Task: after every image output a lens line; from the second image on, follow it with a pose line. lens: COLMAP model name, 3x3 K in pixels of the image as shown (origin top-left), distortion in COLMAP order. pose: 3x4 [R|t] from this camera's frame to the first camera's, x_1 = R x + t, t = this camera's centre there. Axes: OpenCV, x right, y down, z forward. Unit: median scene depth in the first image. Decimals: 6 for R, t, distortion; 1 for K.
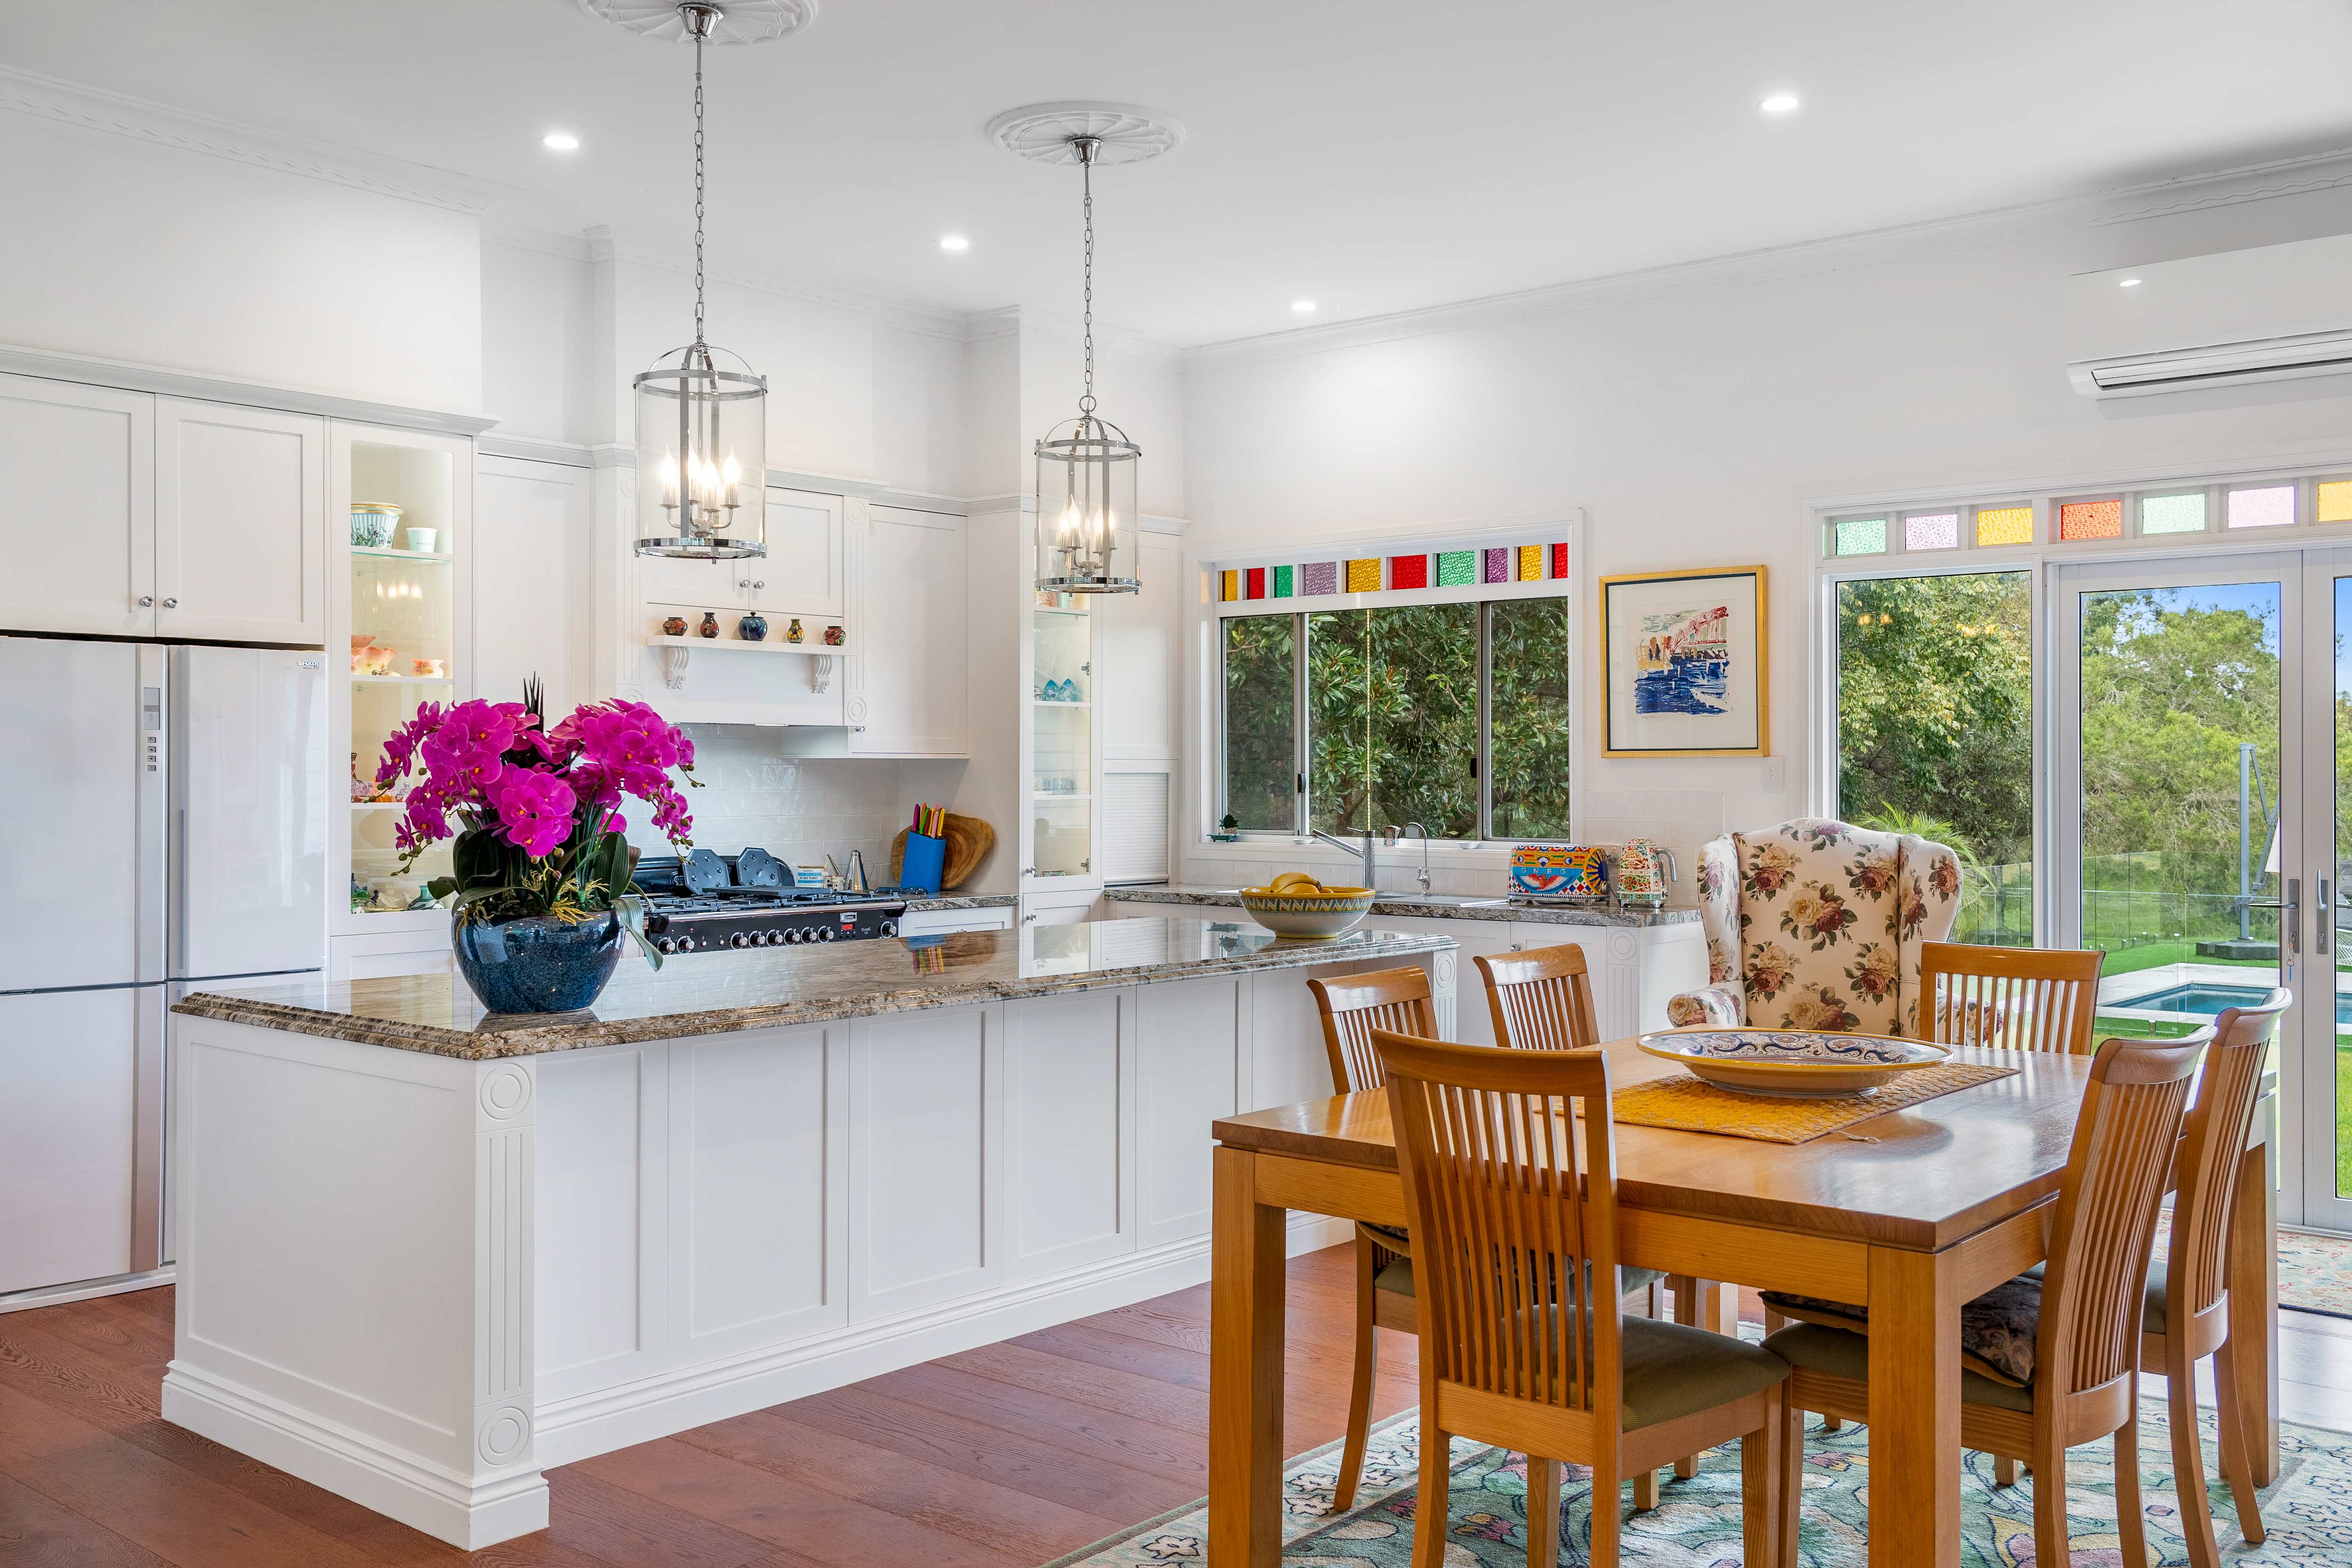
lens RADIAL K [[2049.3, 0, 1173.5], [0, 2049.3, 768.6], [0, 0, 1]] dist [0.017772, -0.018449]
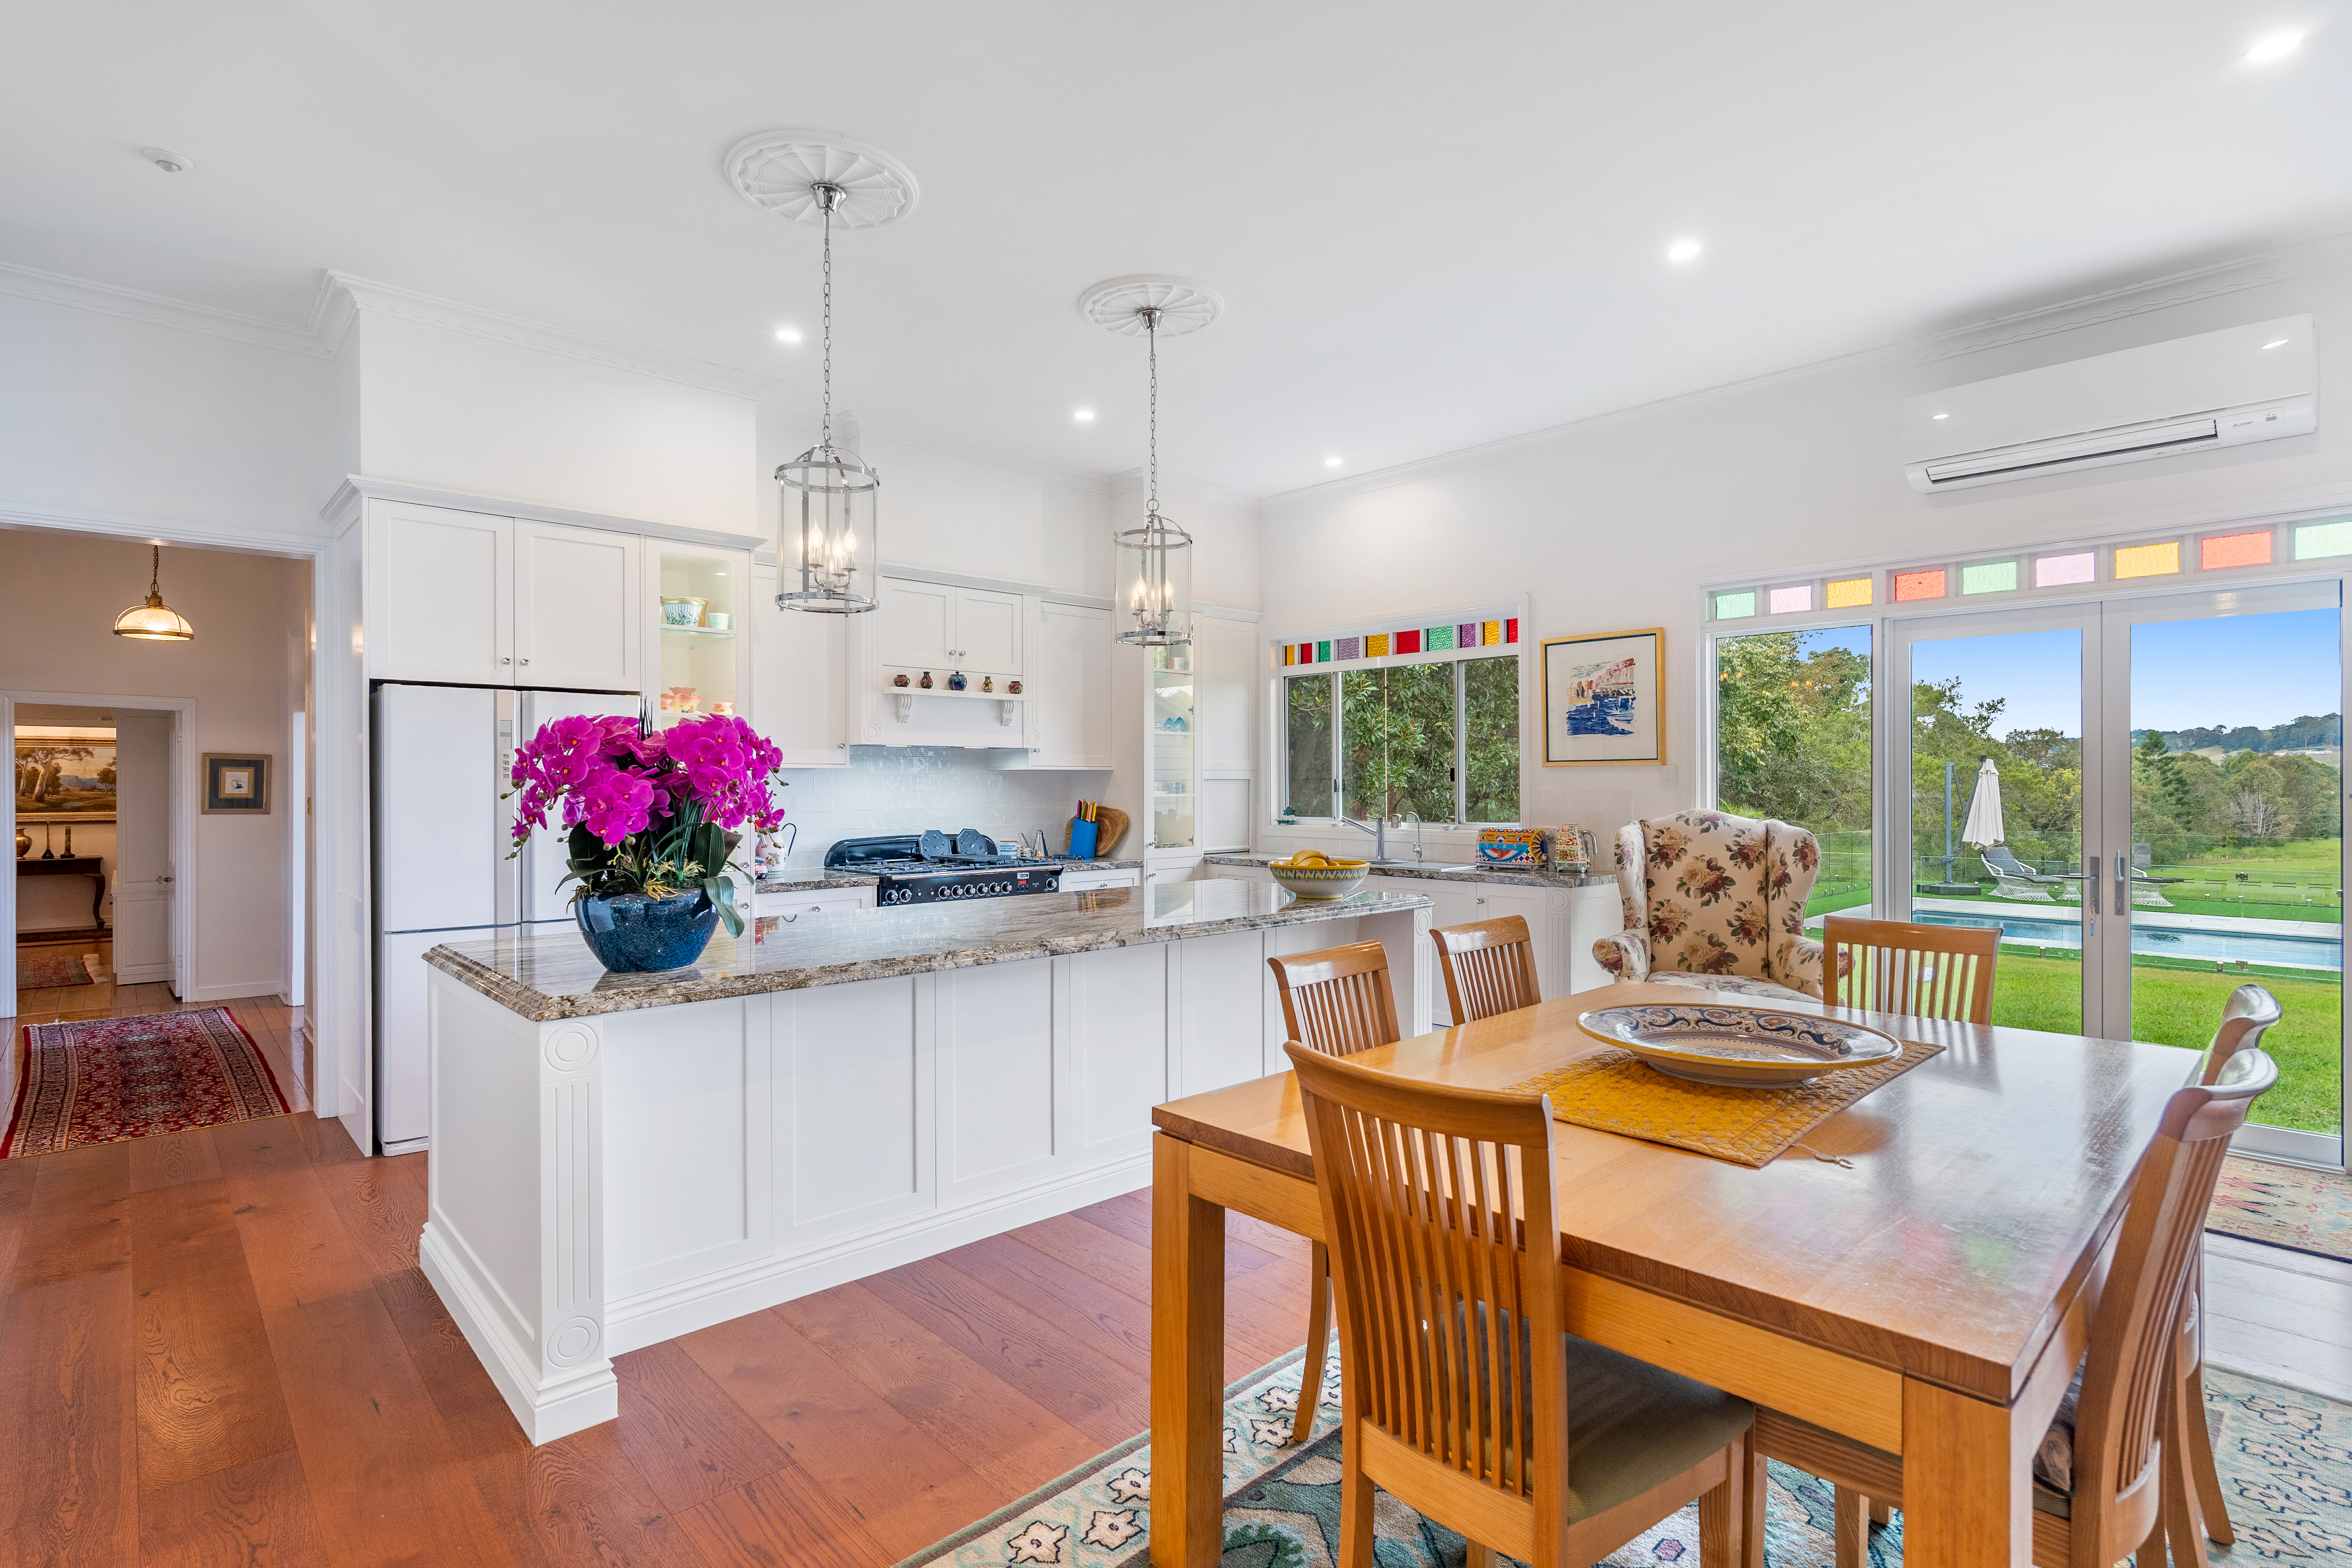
lens RADIAL K [[1128.6, 0, 1176.0], [0, 1128.6, 783.5], [0, 0, 1]] dist [0.002409, 0.000869]
pose [[0.994119, -0.002994, -0.108256, 0.047274], [0.003249, 0.999992, 0.002179, 0.004361], [0.108248, -0.002518, 0.994121, 0.224342]]
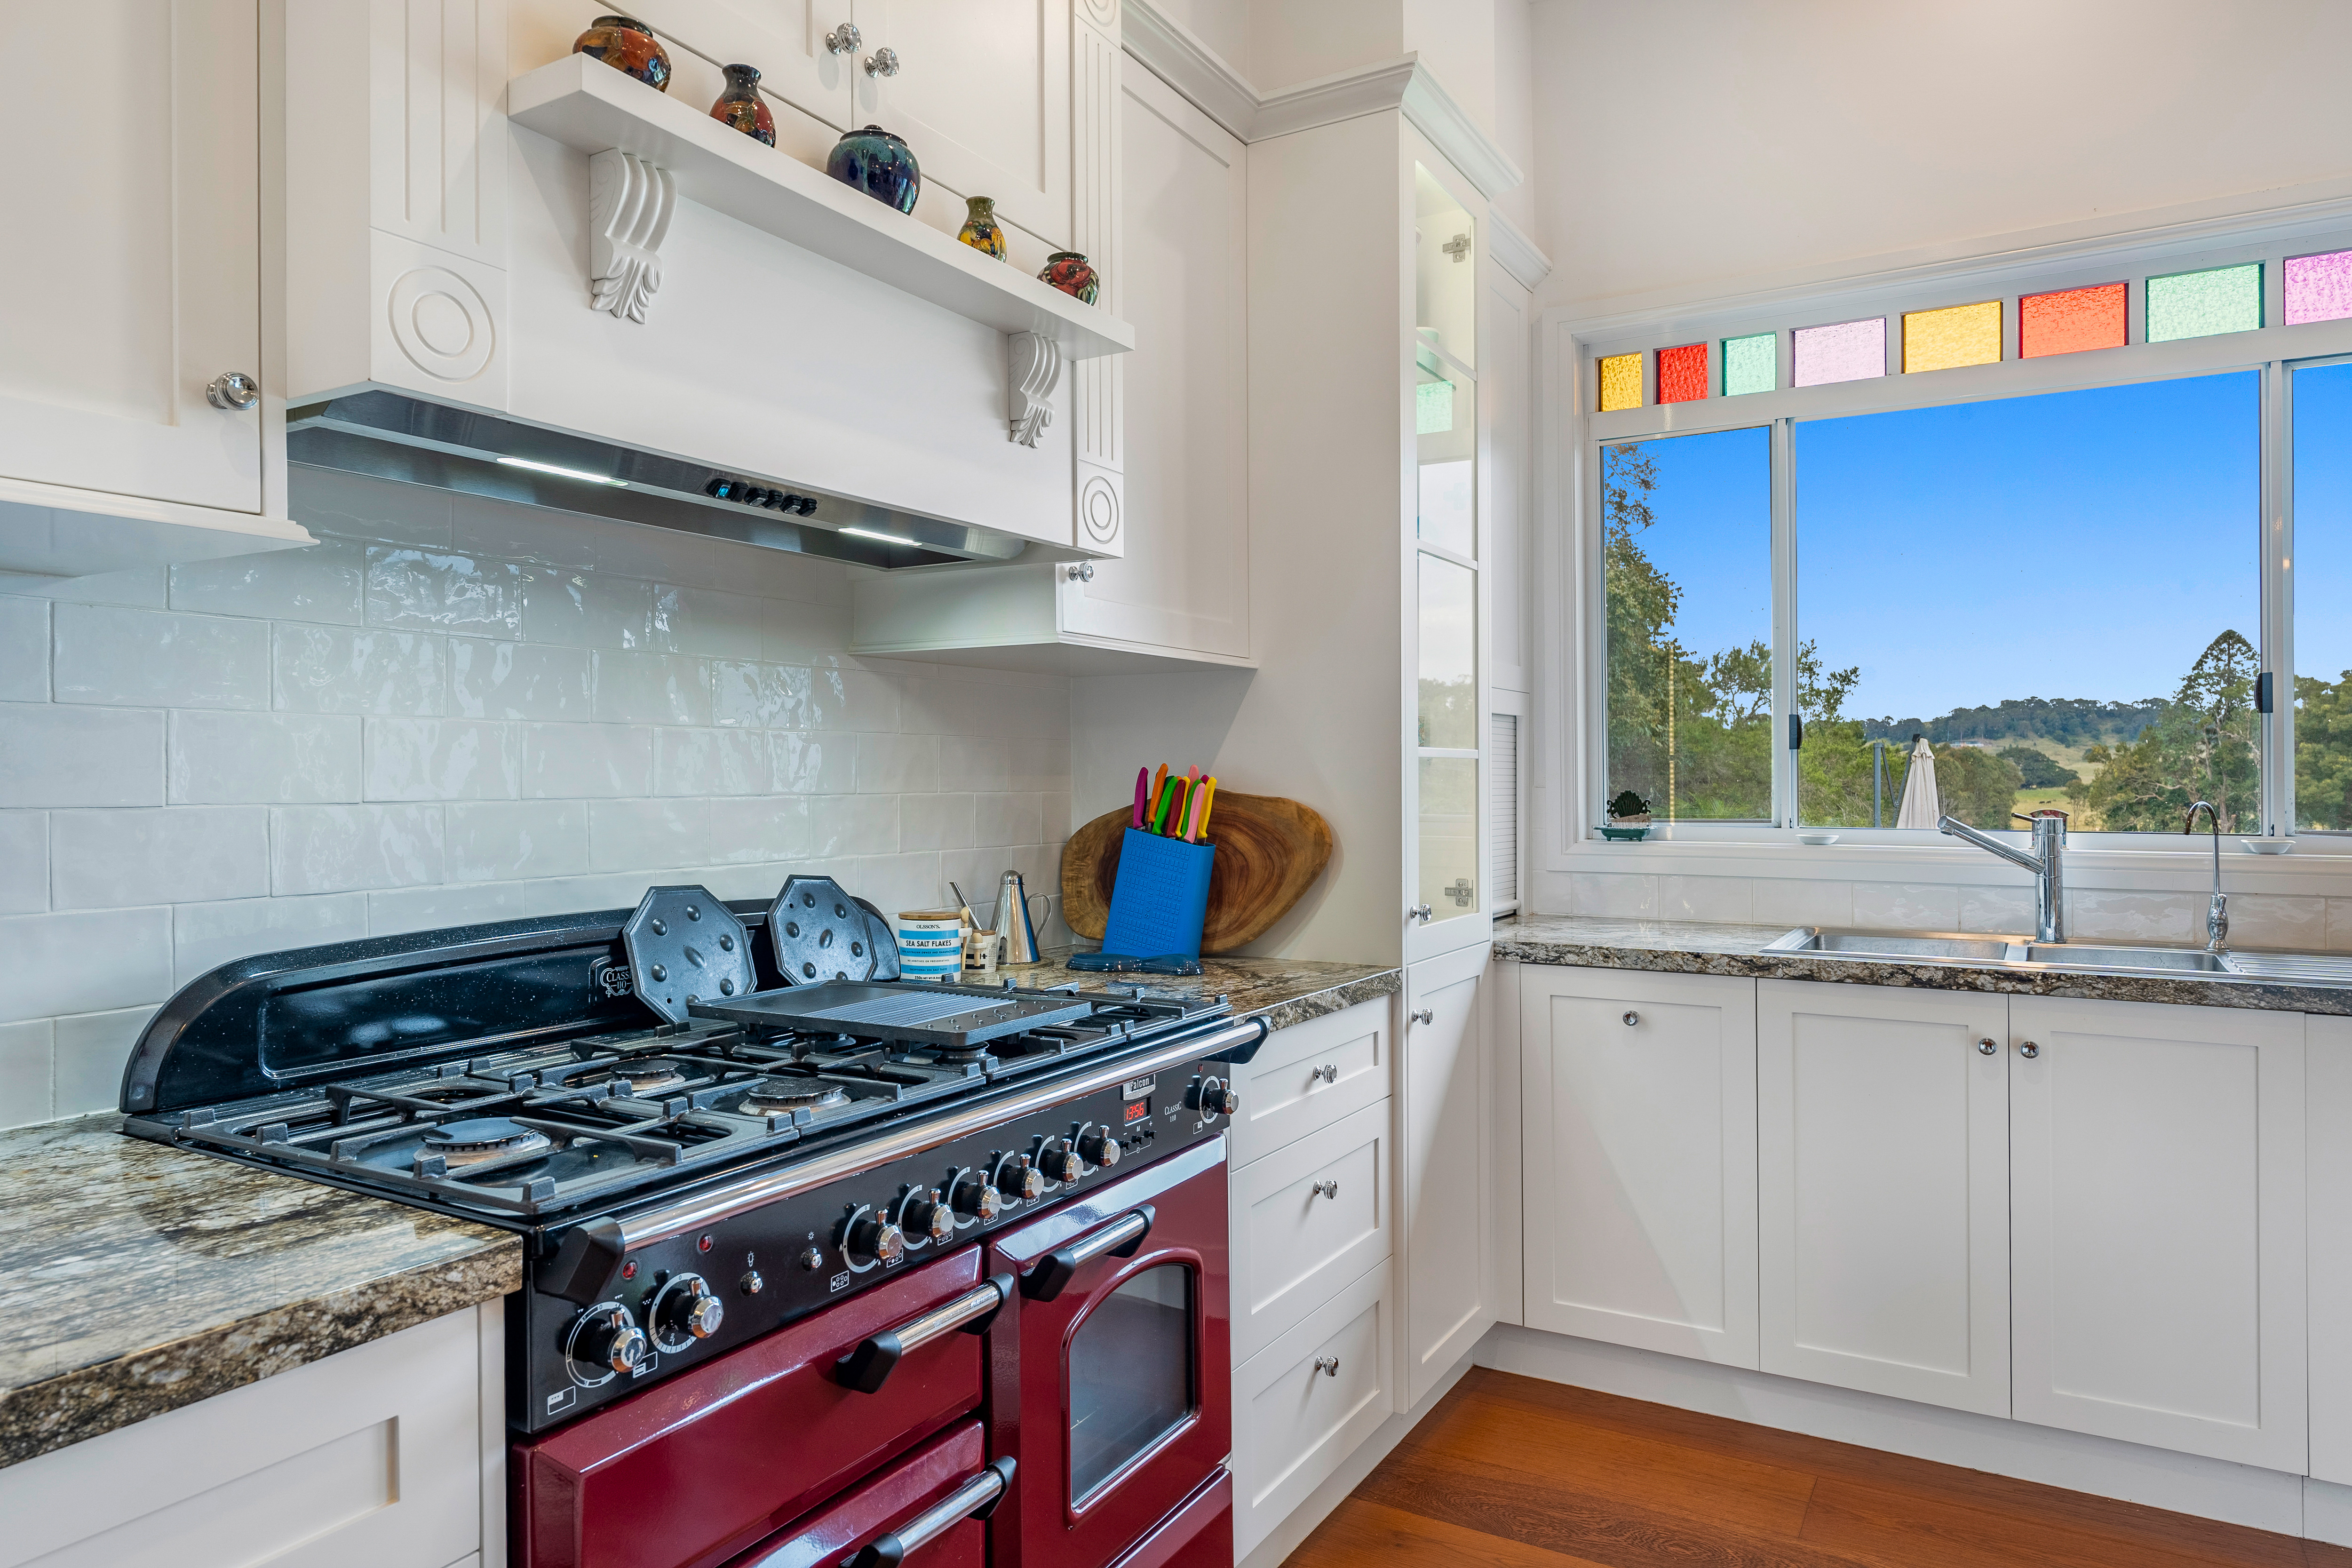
lens RADIAL K [[1461.6, 0, 1173.8], [0, 1461.6, 771.3], [0, 0, 1]] dist [0.001082, 0.002130]
pose [[0.985383, -0.002562, 0.170332, -0.223332], [0.002680, 0.999996, -0.000466, 0.023444], [-0.170330, 0.000916, 0.985387, 0.873604]]
